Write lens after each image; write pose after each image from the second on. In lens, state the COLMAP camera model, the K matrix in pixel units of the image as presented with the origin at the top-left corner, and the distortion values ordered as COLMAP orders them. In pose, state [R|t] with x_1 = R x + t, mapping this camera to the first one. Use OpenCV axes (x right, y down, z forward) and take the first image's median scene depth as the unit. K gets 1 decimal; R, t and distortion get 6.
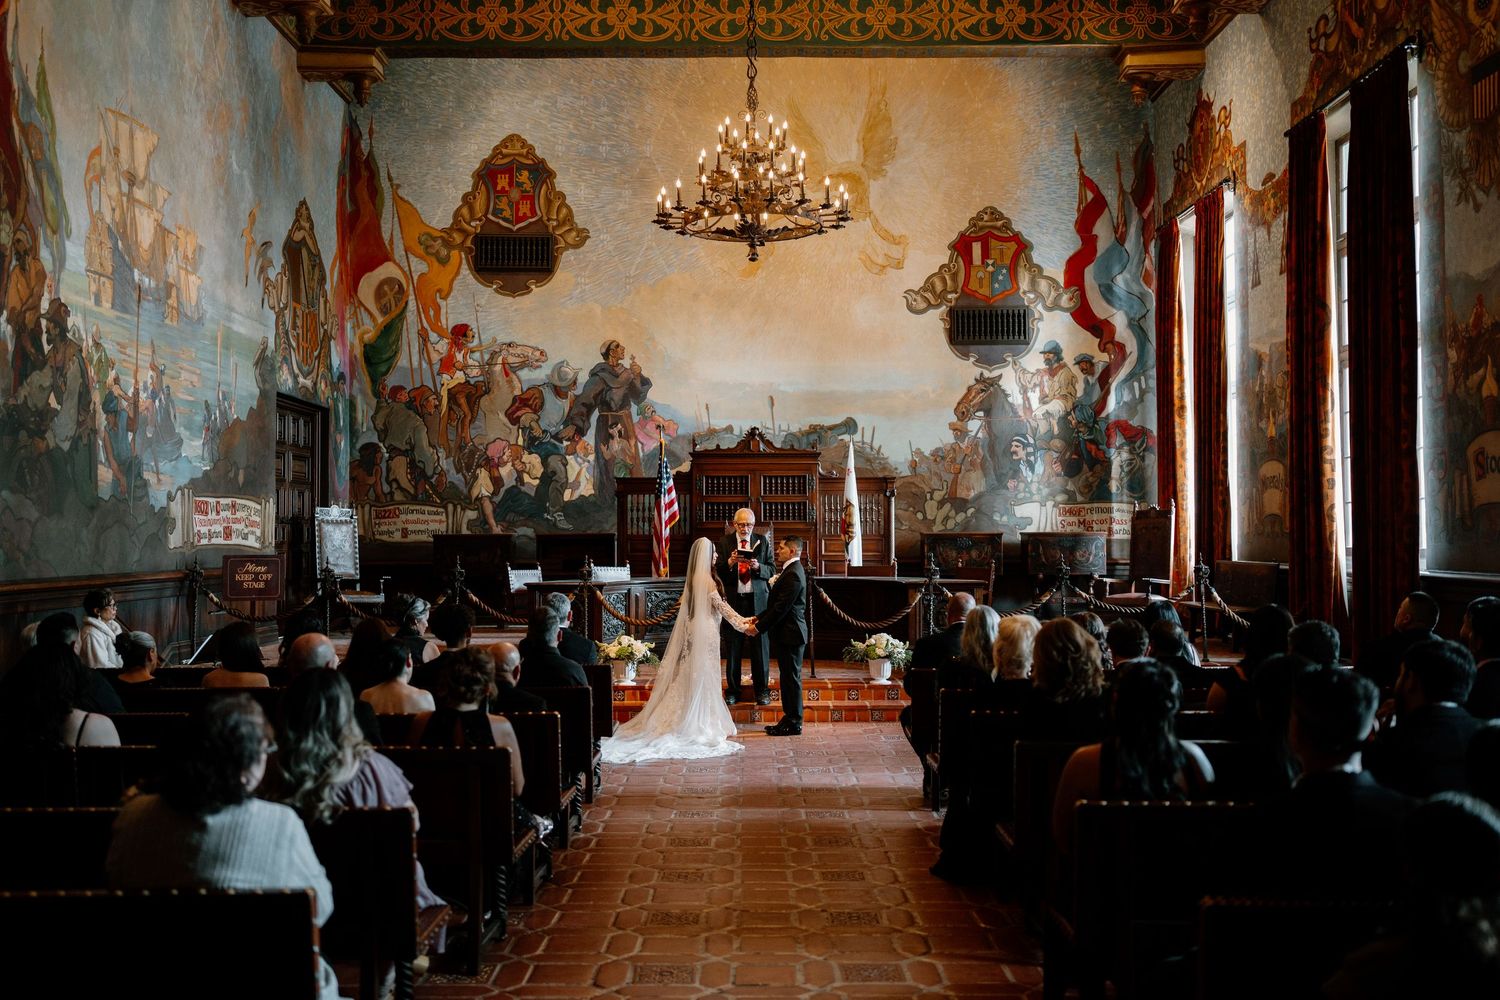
lens RADIAL K [[1440.2, 0, 750.6], [0, 1440.2, 502.3], [0, 0, 1]] dist [-0.001029, 0.000000]
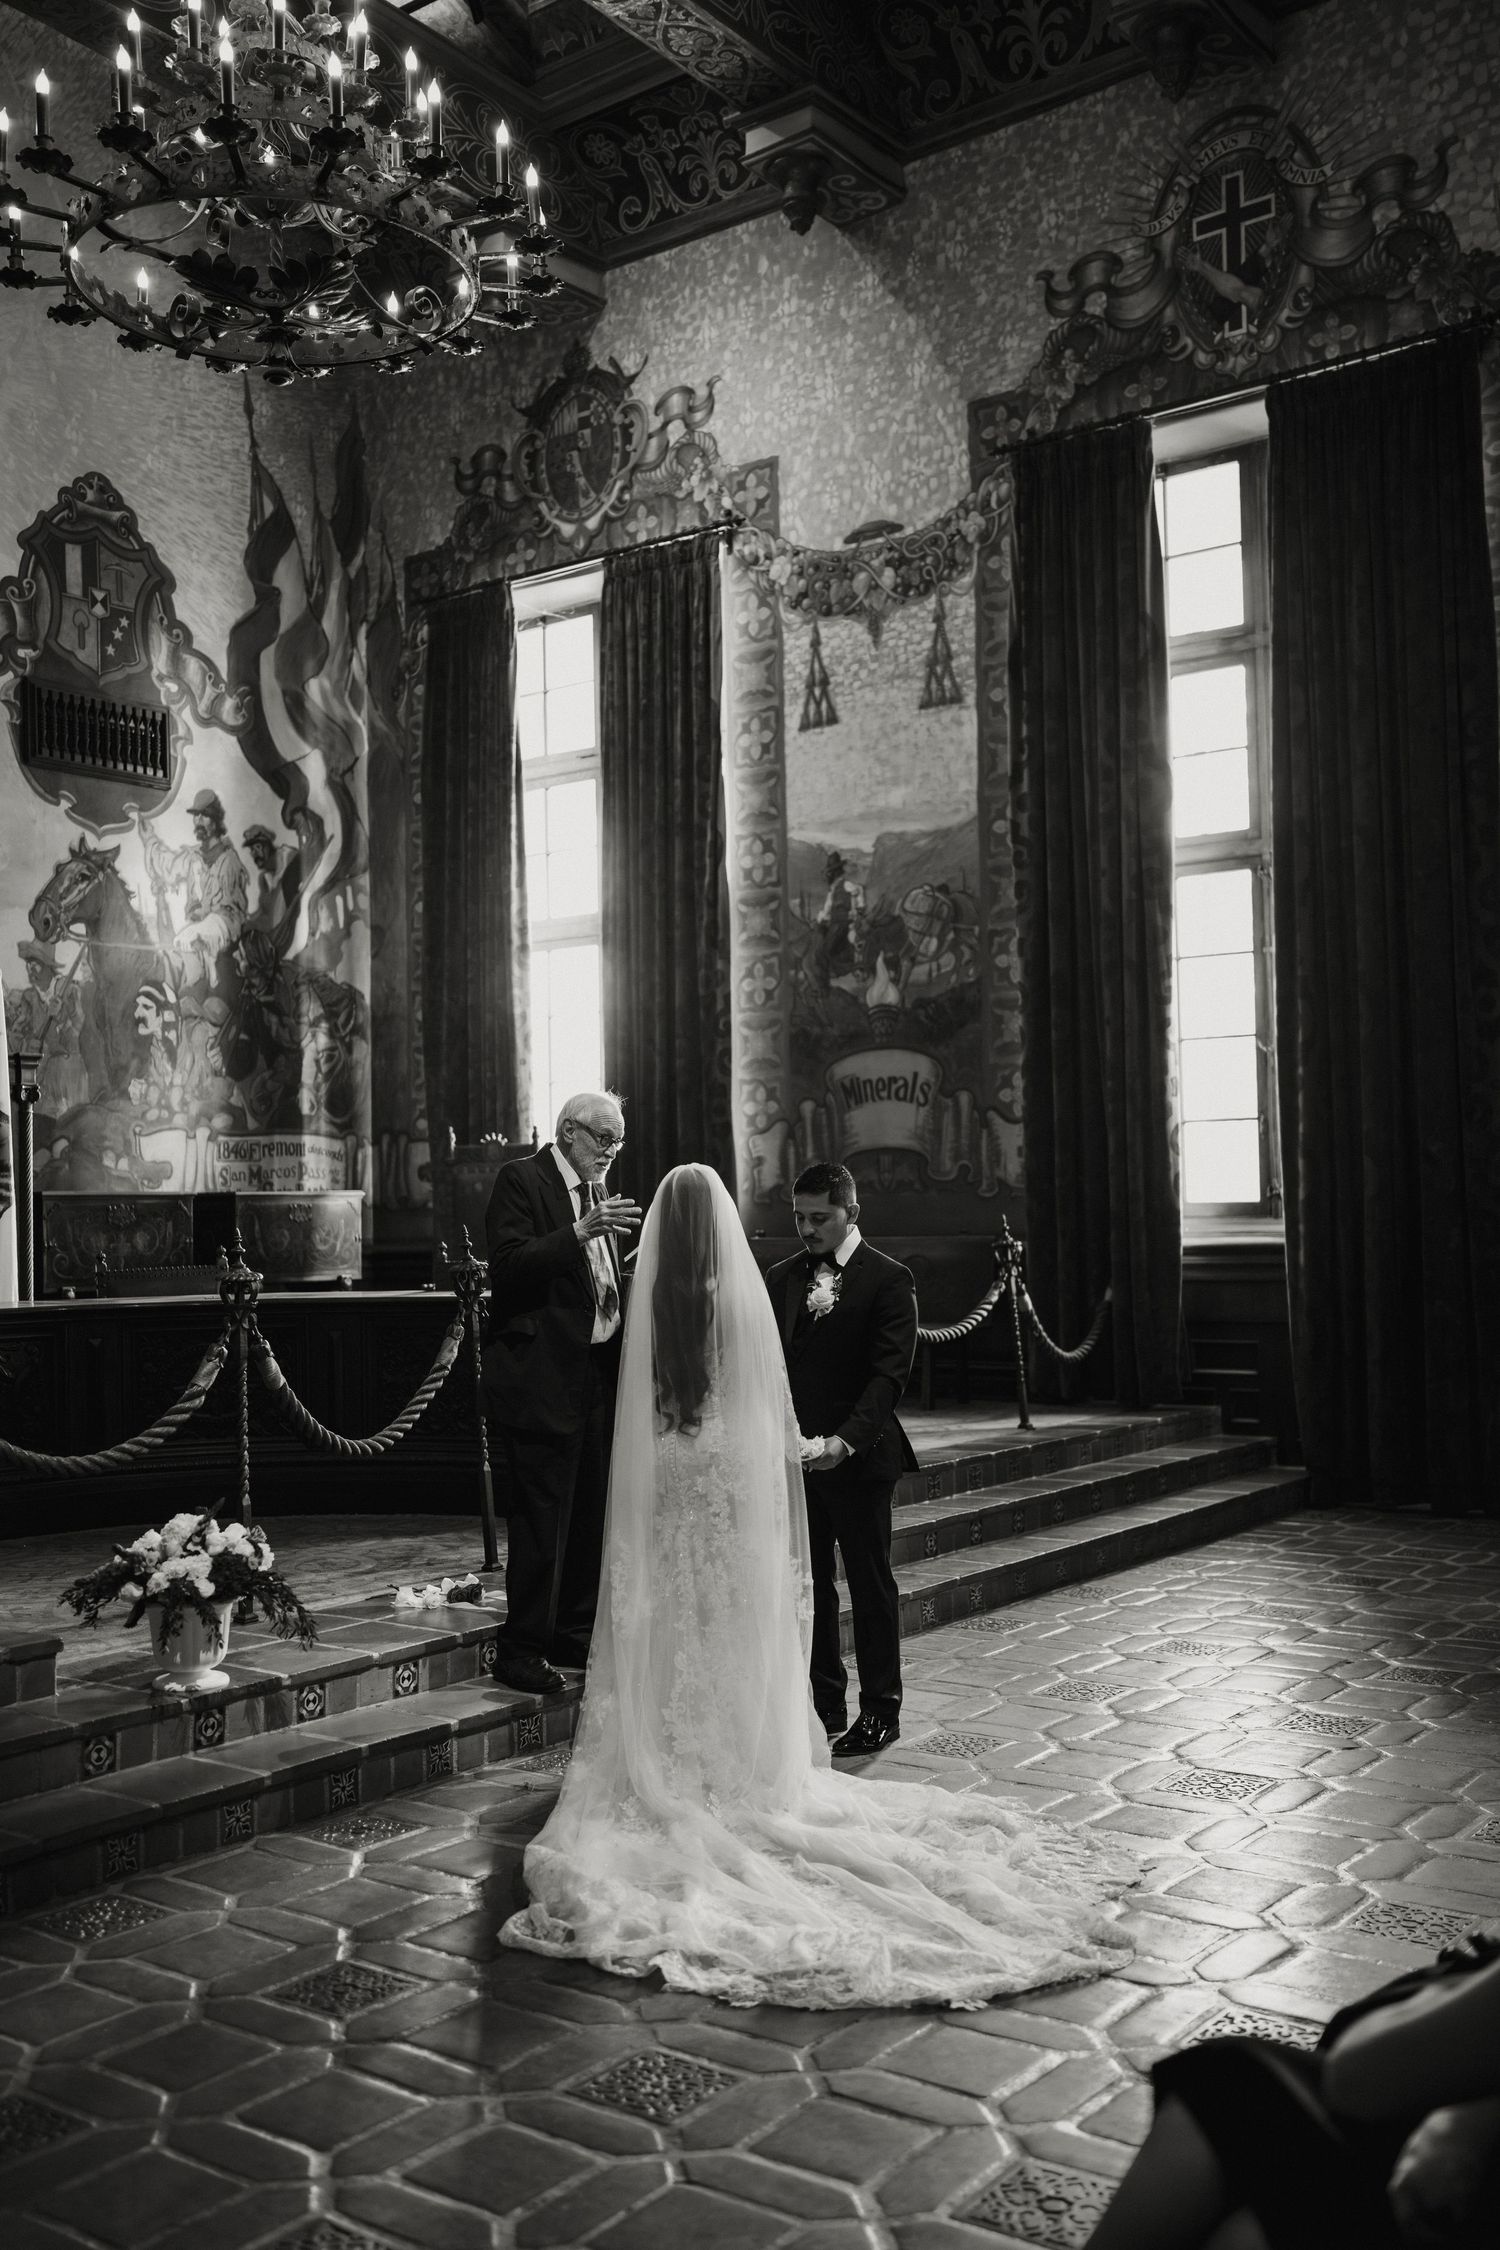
lens RADIAL K [[2160.3, 0, 748.9], [0, 2160.3, 1130.8], [0, 0, 1]] dist [-0.001029, 0.000000]
pose [[0.592919, 0.023186, 0.804928, -0.253923], [0.000550, 0.999574, -0.029198, 0.020731], [-0.805262, 0.017754, 0.592654, 0.438226]]
